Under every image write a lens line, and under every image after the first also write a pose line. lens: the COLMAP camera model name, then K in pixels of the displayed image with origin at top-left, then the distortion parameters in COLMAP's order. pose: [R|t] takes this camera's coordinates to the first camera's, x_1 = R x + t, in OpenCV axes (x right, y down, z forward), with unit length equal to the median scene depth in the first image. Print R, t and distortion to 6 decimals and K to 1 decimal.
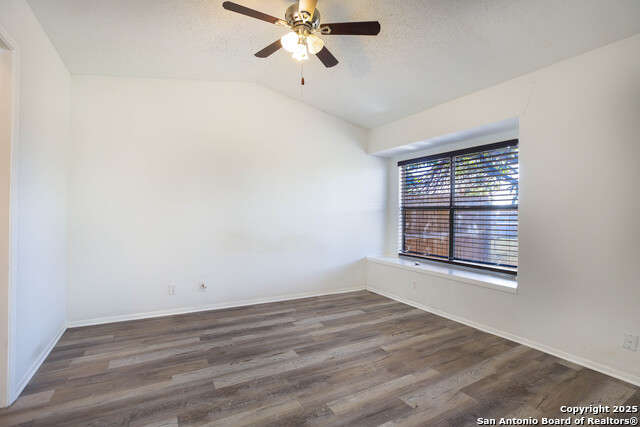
lens RADIAL K [[293.3, 0, 322.1], [0, 293.3, 213.7], [0, 0, 1]] dist [-0.044595, 0.014922]
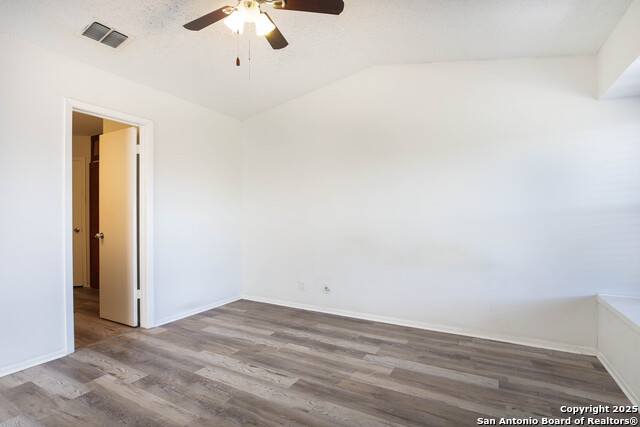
lens RADIAL K [[310.9, 0, 320.0], [0, 310.9, 213.5], [0, 0, 1]] dist [-0.026717, 0.000446]
pose [[0.521783, -0.027533, -0.852634, 0.629762], [0.016485, 0.999618, -0.022191, 0.029374], [0.852919, -0.002476, 0.522037, 0.570616]]
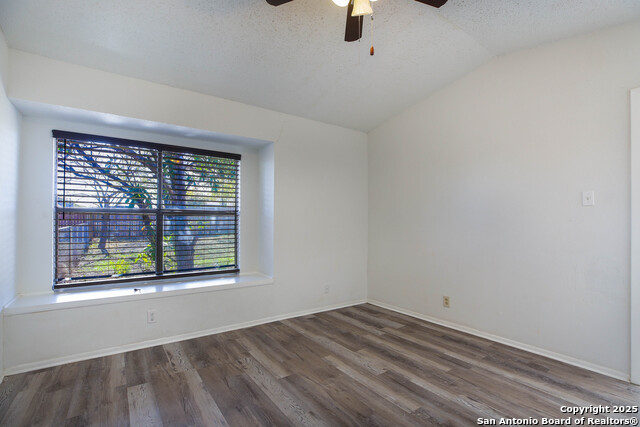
lens RADIAL K [[293.3, 0, 322.1], [0, 293.3, 213.7], [0, 0, 1]] dist [-0.044595, 0.014922]
pose [[-0.084412, 0.011272, 0.996367, -0.643412], [-0.009522, 0.999881, -0.012118, -0.012858], [-0.996385, -0.010511, -0.084294, 0.930402]]
